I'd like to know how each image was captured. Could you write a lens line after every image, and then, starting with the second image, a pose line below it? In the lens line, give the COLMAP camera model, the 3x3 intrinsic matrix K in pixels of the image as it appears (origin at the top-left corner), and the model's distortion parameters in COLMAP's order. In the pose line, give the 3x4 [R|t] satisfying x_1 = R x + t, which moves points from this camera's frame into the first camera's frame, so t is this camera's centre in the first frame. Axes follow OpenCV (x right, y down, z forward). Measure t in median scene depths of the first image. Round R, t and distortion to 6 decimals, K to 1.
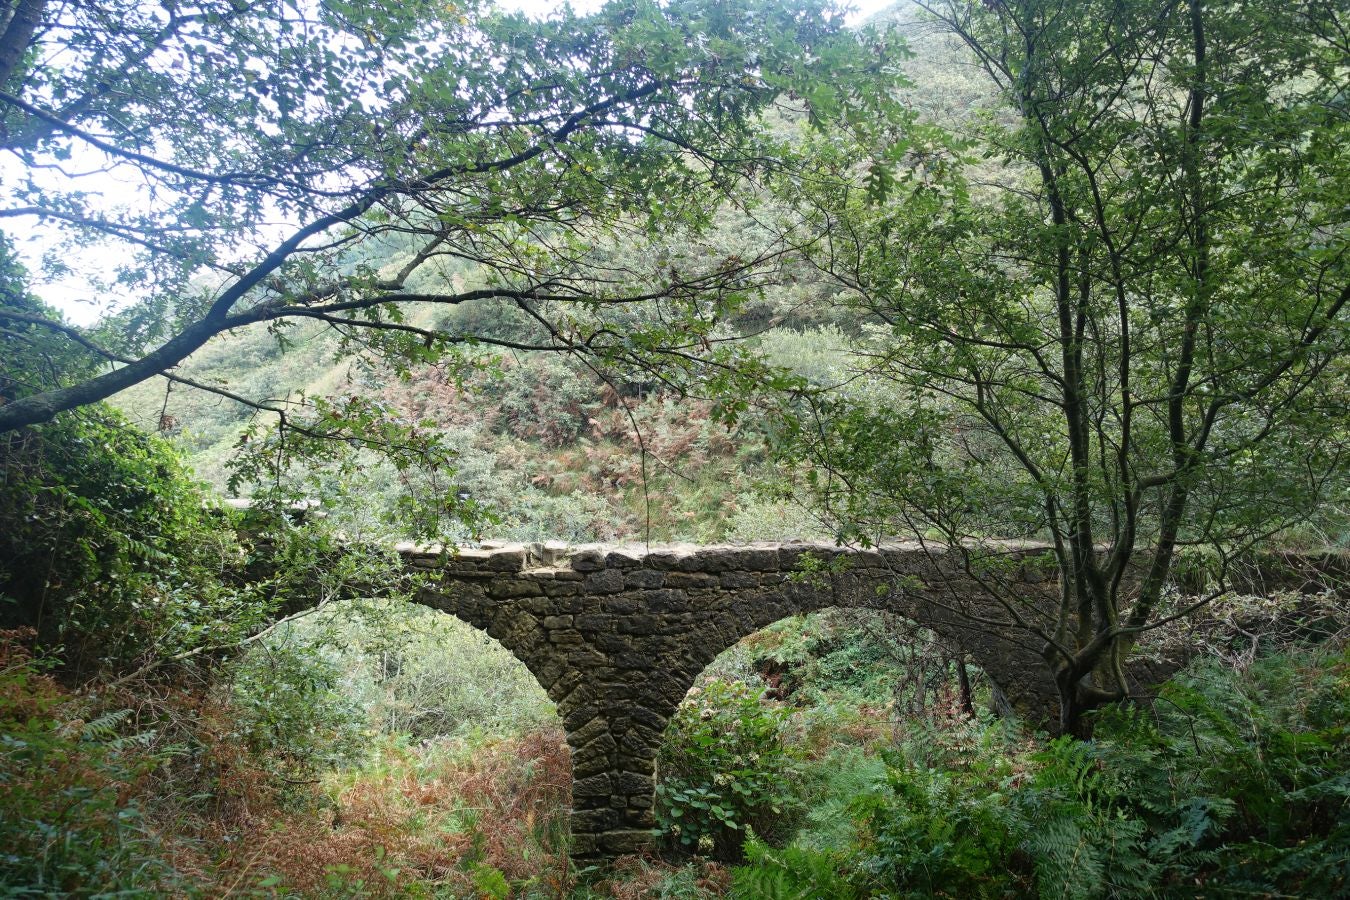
lens RADIAL K [[917.8, 0, 674.5], [0, 917.8, 456.9], [0, 0, 1]] dist [-0.036636, 0.016052]
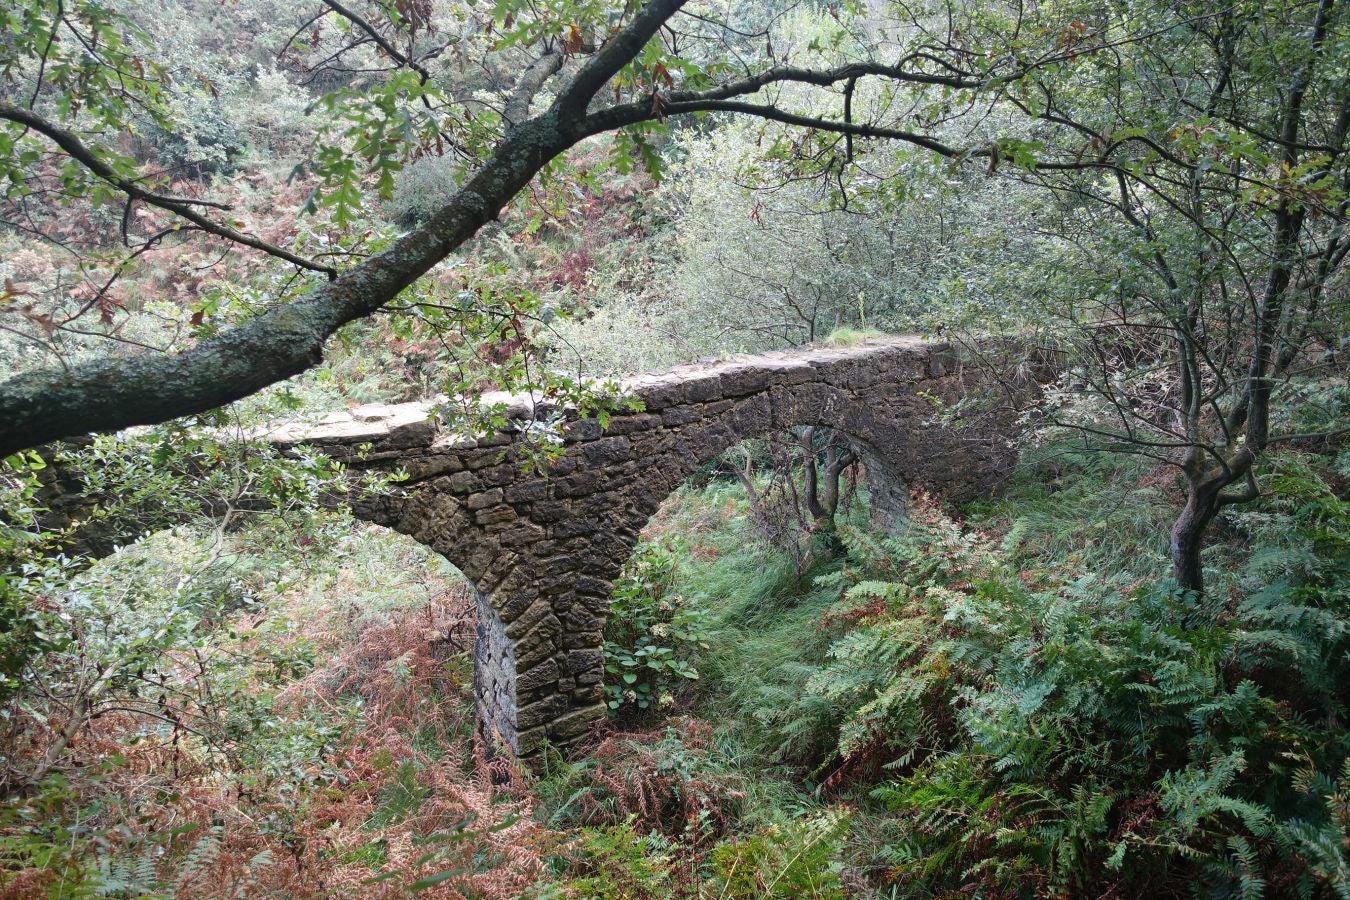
lens RADIAL K [[917.8, 0, 674.9], [0, 917.8, 460.8], [0, 0, 1]] dist [-0.036636, 0.016052]
pose [[0.877512, -0.159294, 0.452326, -0.333632], [0.044522, 0.966207, 0.253891, -0.044828], [-0.477484, -0.202654, 0.854950, 0.251265]]
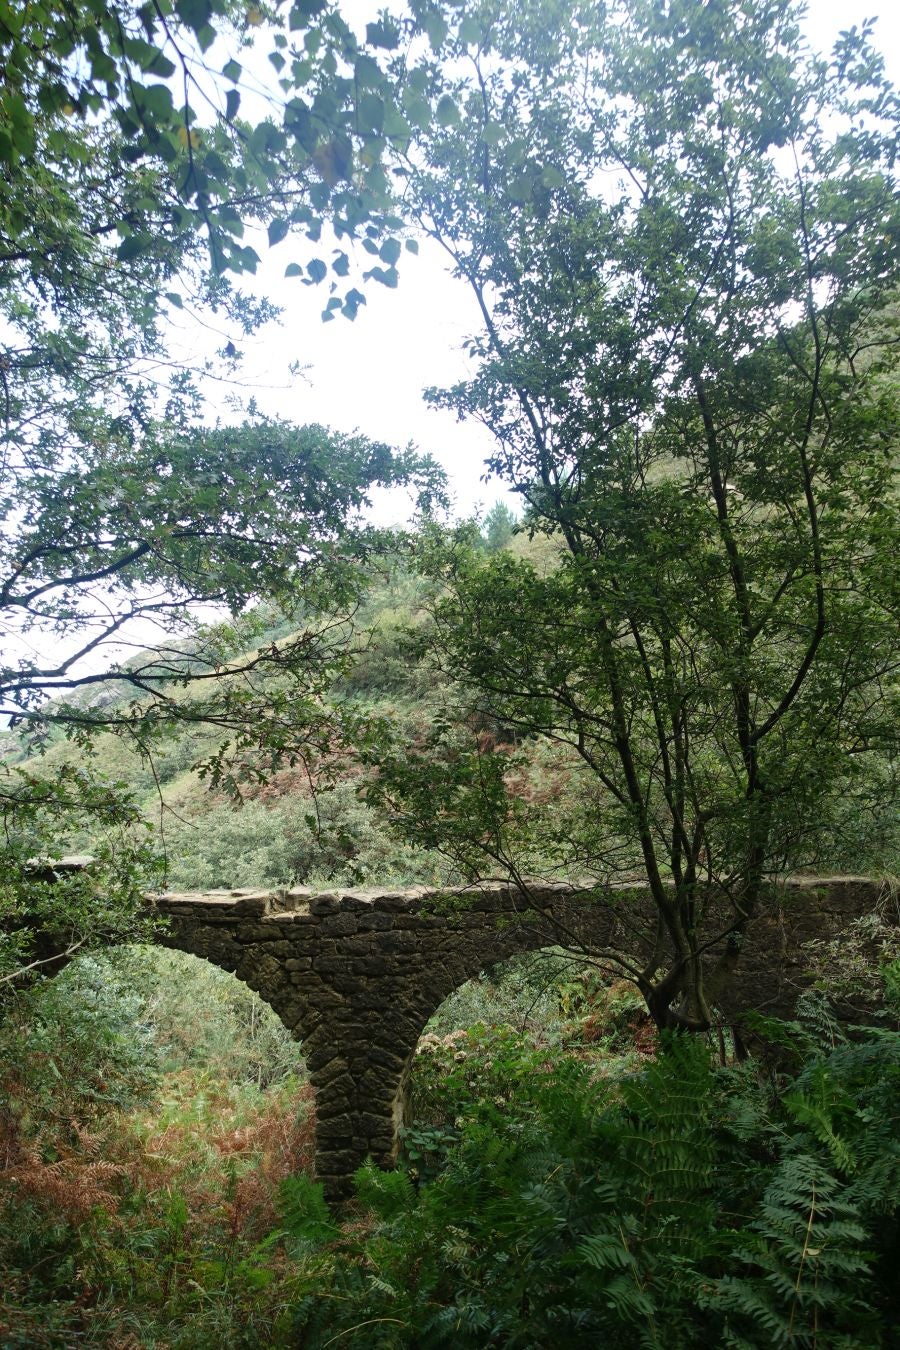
lens RADIAL K [[917.8, 0, 454.7], [0, 917.8, 669.1], [0, 0, 1]] dist [-0.036636, 0.016052]
pose [[0.988537, -0.058580, -0.139153, 0.220697], [0.037857, 0.988388, -0.147158, 0.003818], [0.146158, 0.140203, 0.979276, -0.064965]]
